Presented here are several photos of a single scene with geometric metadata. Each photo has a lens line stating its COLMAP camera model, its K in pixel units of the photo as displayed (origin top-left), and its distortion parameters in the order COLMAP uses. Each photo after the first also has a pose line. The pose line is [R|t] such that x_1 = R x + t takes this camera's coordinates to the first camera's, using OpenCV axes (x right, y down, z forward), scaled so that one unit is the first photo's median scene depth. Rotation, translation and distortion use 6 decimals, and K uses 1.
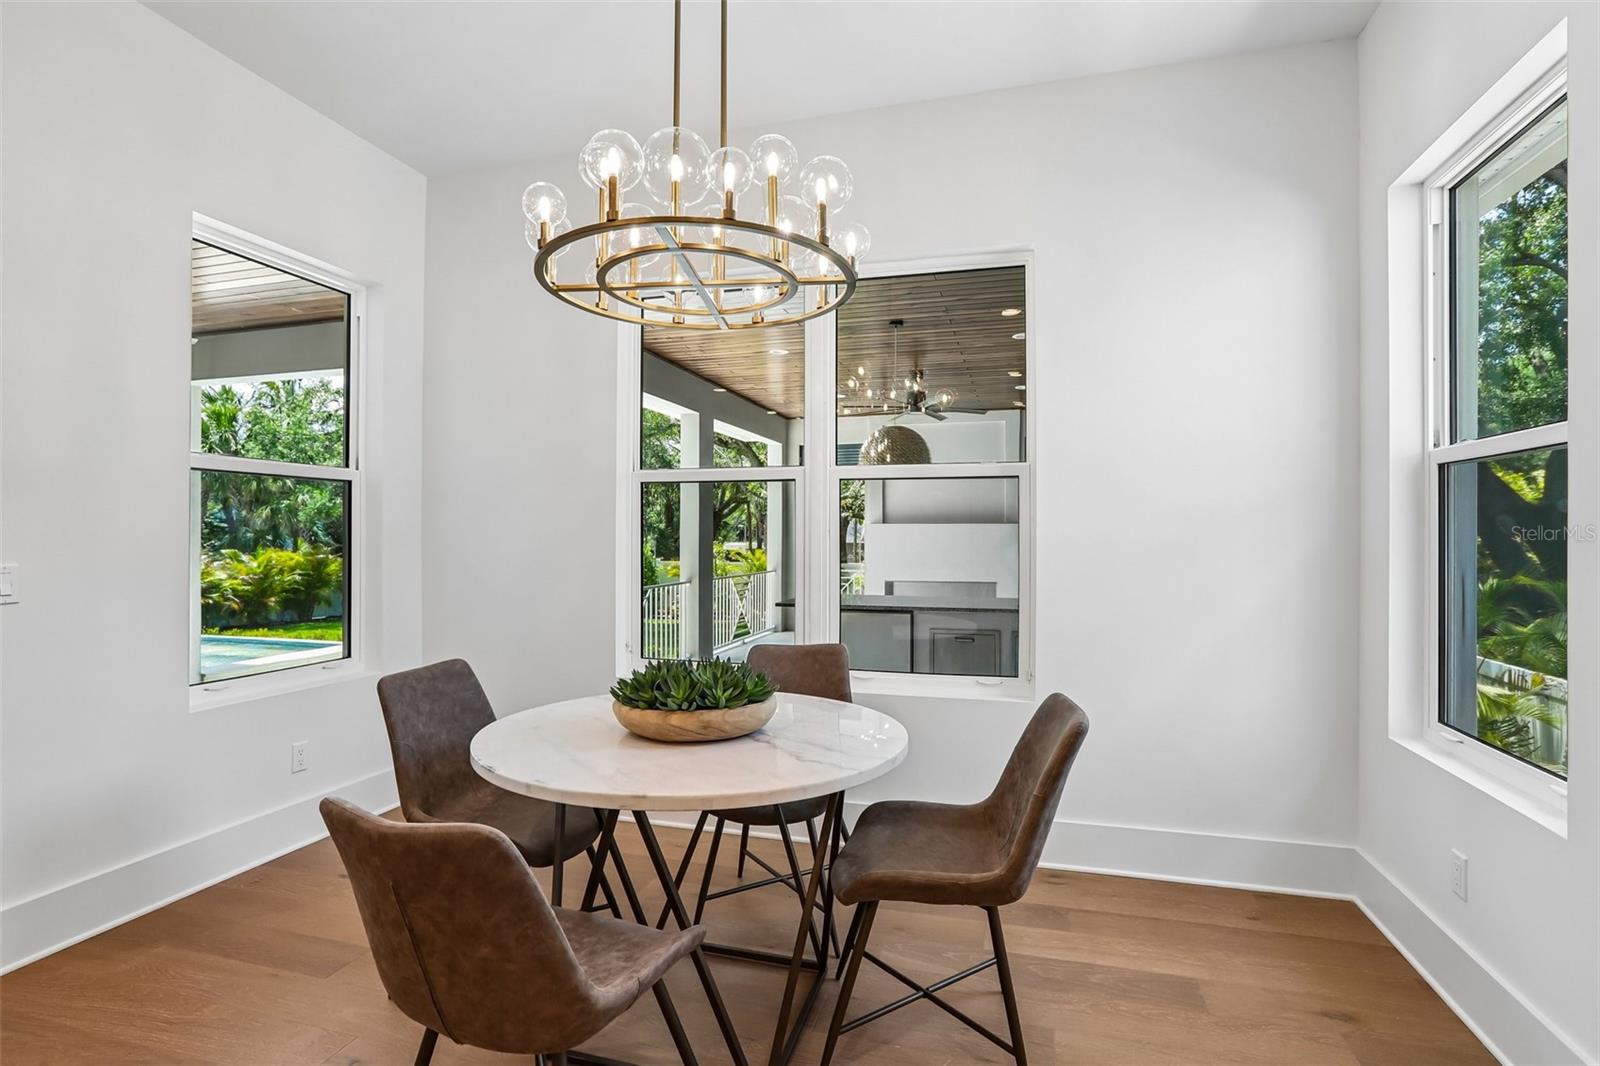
lens RADIAL K [[771.2, 0, 805.1], [0, 771.2, 538.5], [0, 0, 1]] dist [-0.028338, 0.000477]
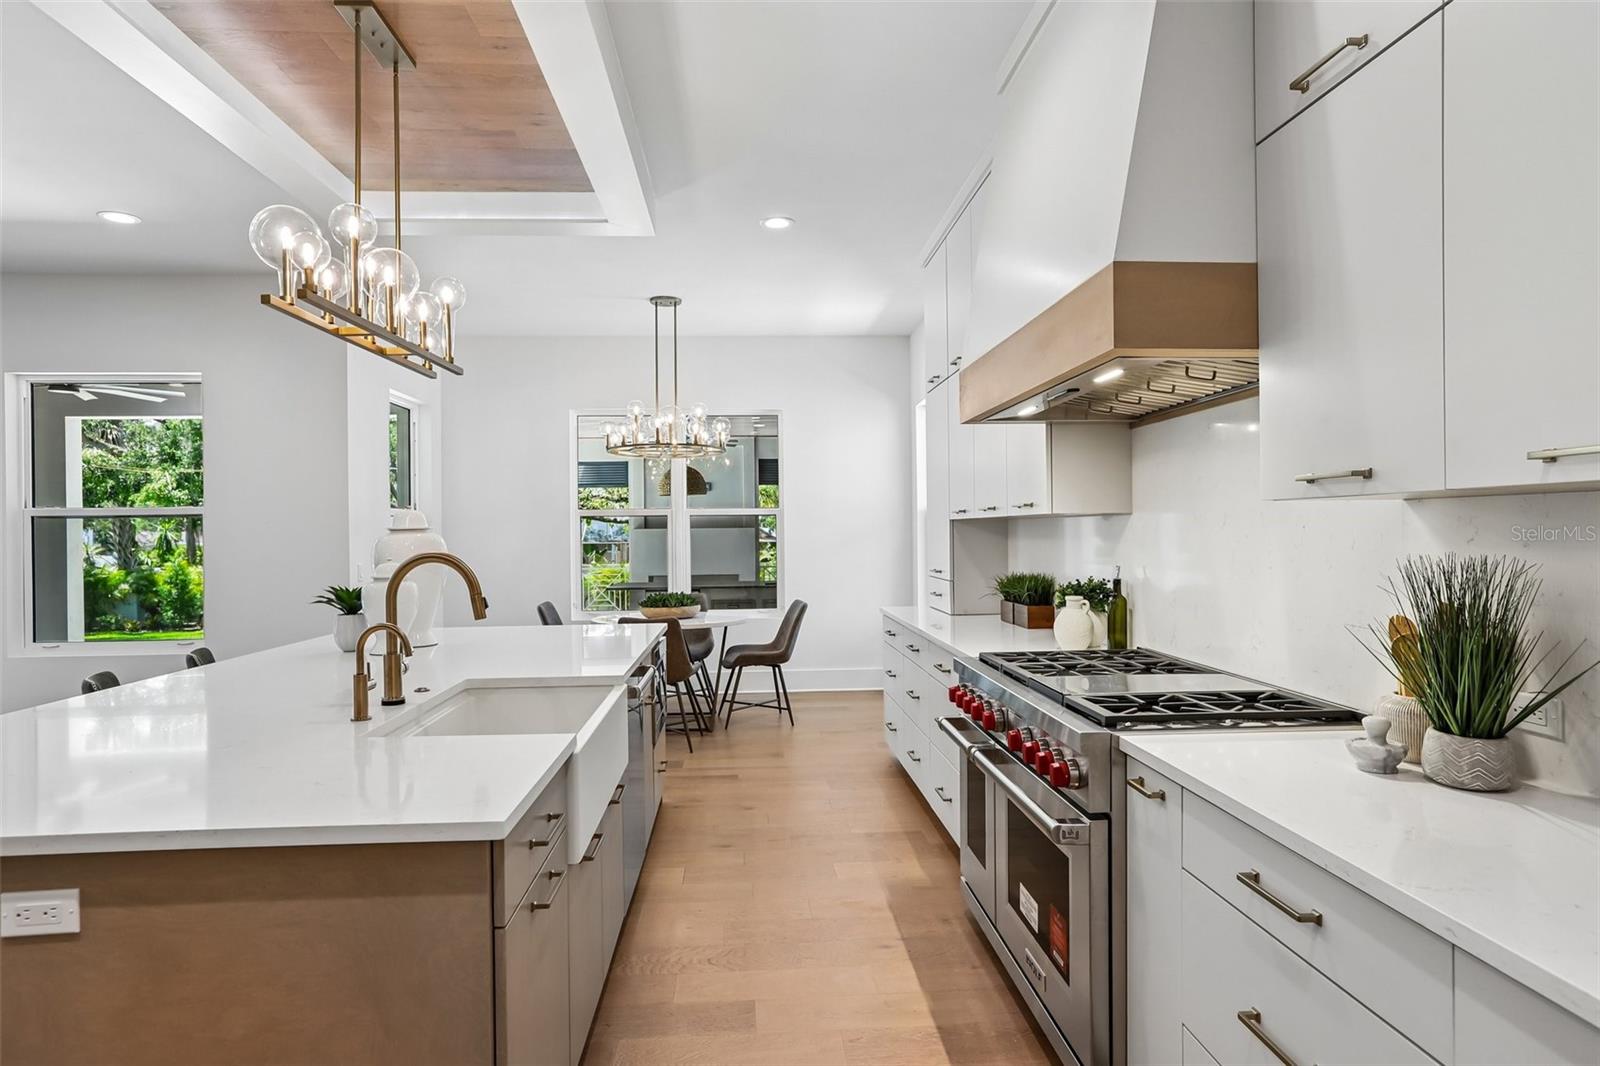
lens RADIAL K [[912.6, 0, 800.0], [0, 912.6, 533.0], [0, 0, 1]] dist [0.000396, 0.000053]
pose [[0.942697, -0.013905, 0.333361, -0.735091], [0.013969, 0.999900, 0.002203, -0.048214], [-0.333358, 0.002580, 0.942797, -2.047535]]
